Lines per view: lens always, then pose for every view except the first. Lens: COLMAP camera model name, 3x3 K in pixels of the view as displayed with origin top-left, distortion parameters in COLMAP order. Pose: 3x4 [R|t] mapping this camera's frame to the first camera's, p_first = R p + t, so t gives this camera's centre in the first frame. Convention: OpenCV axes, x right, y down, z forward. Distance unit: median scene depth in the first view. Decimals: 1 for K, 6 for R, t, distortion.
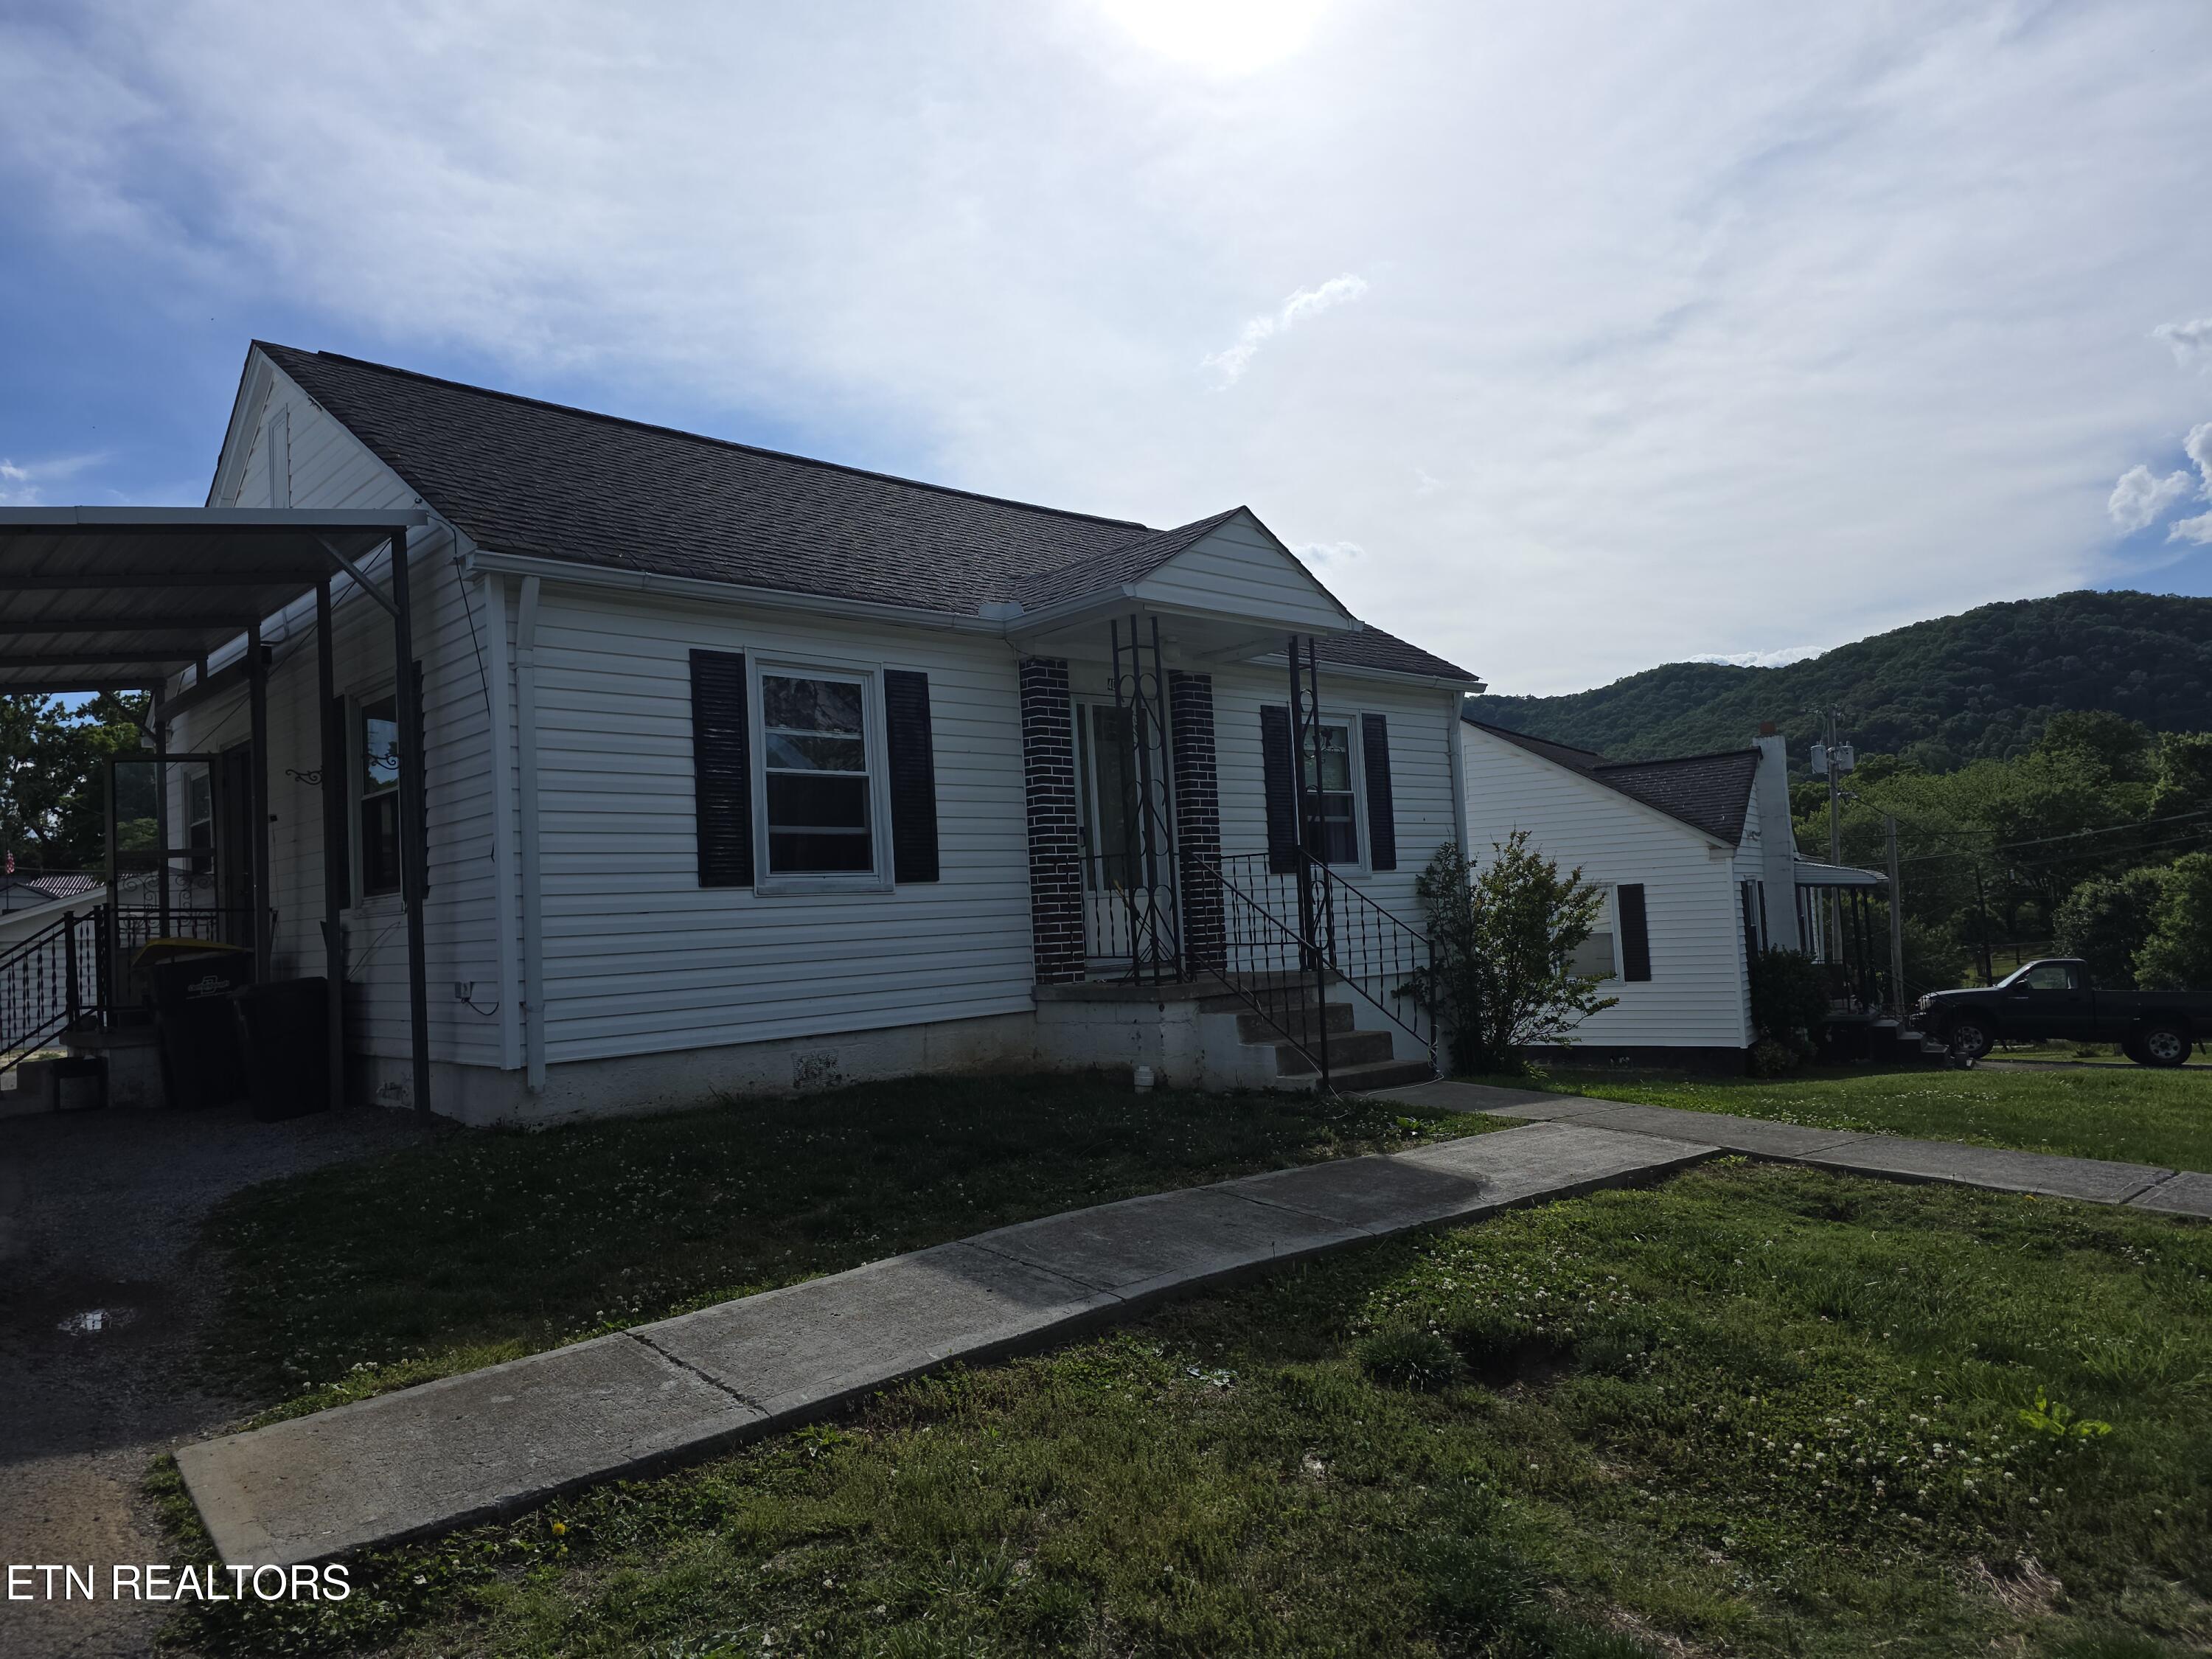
lens RADIAL K [[1505.5, 0, 1119.2], [0, 1505.5, 841.5], [0, 0, 1]] dist [0.049753, -0.045944]
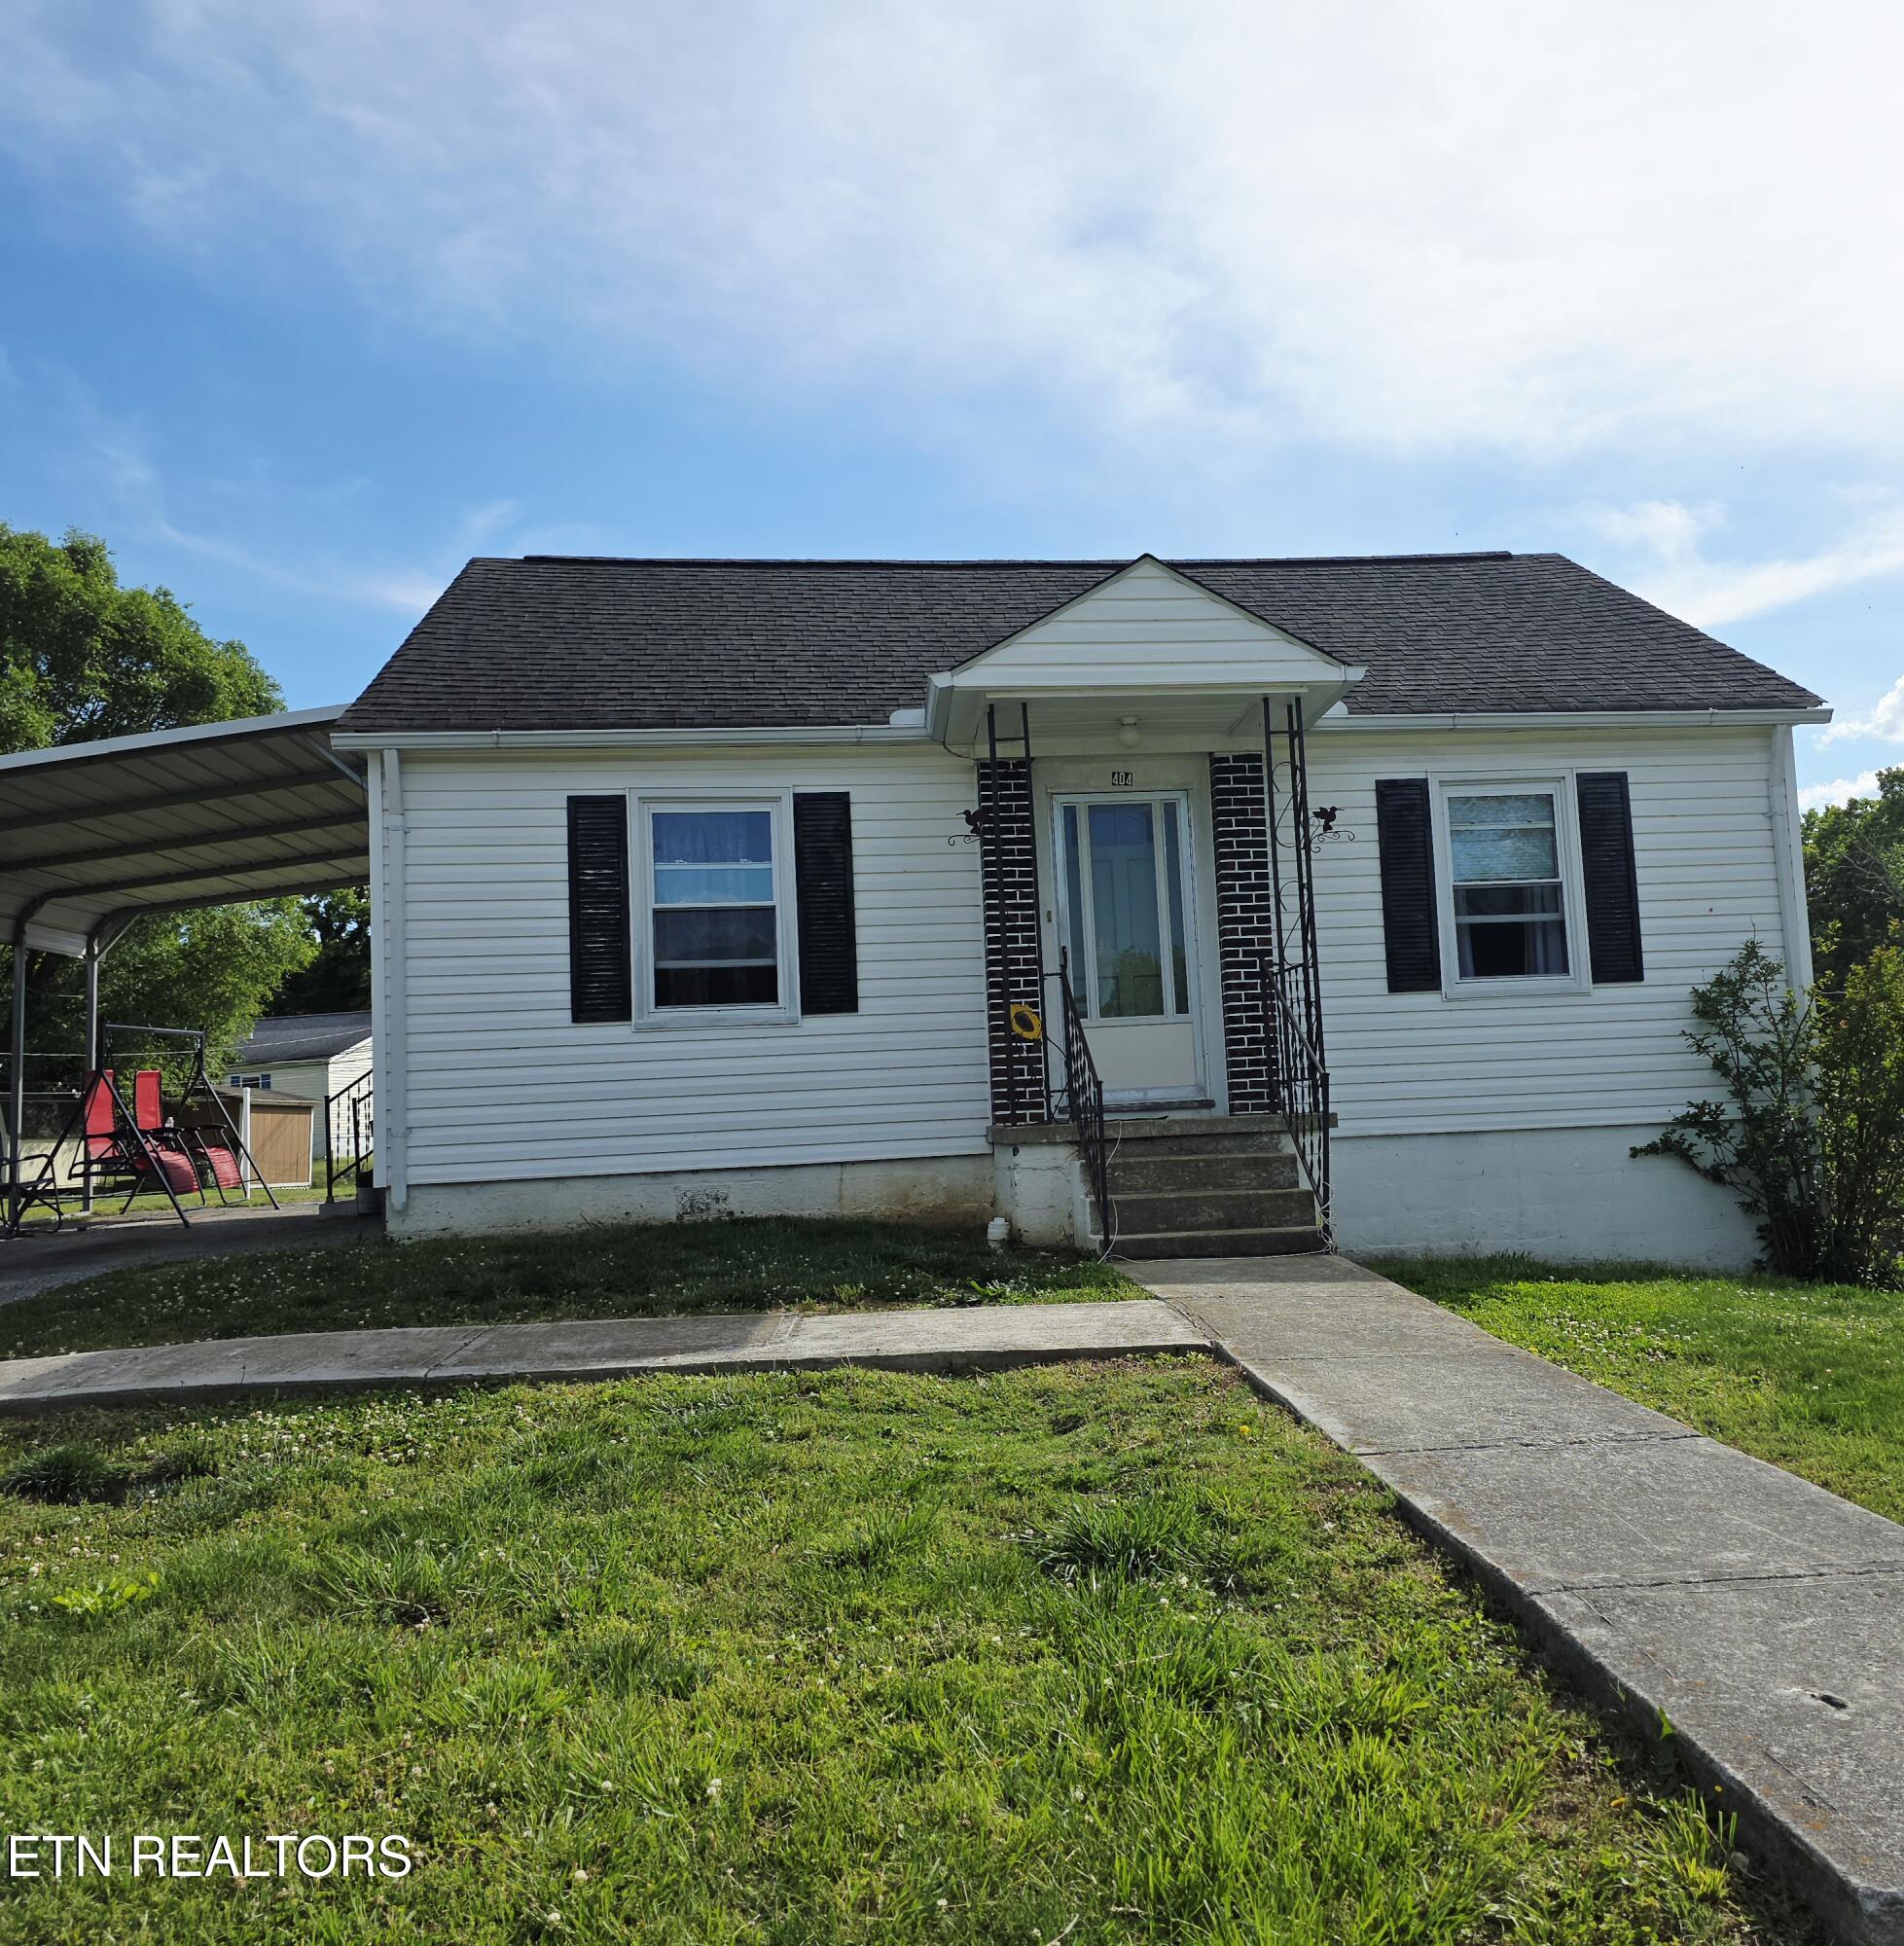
lens RADIAL K [[1545.2, 0, 951.6], [0, 1545.2, 963.9], [0, 0, 1]] dist [0.054435, 0.000807]
pose [[0.792324, -0.025055, -0.609586, 0.550142], [0.033360, 0.999441, 0.002281, -0.004230], [0.609188, -0.022143, 0.792717, 0.290134]]
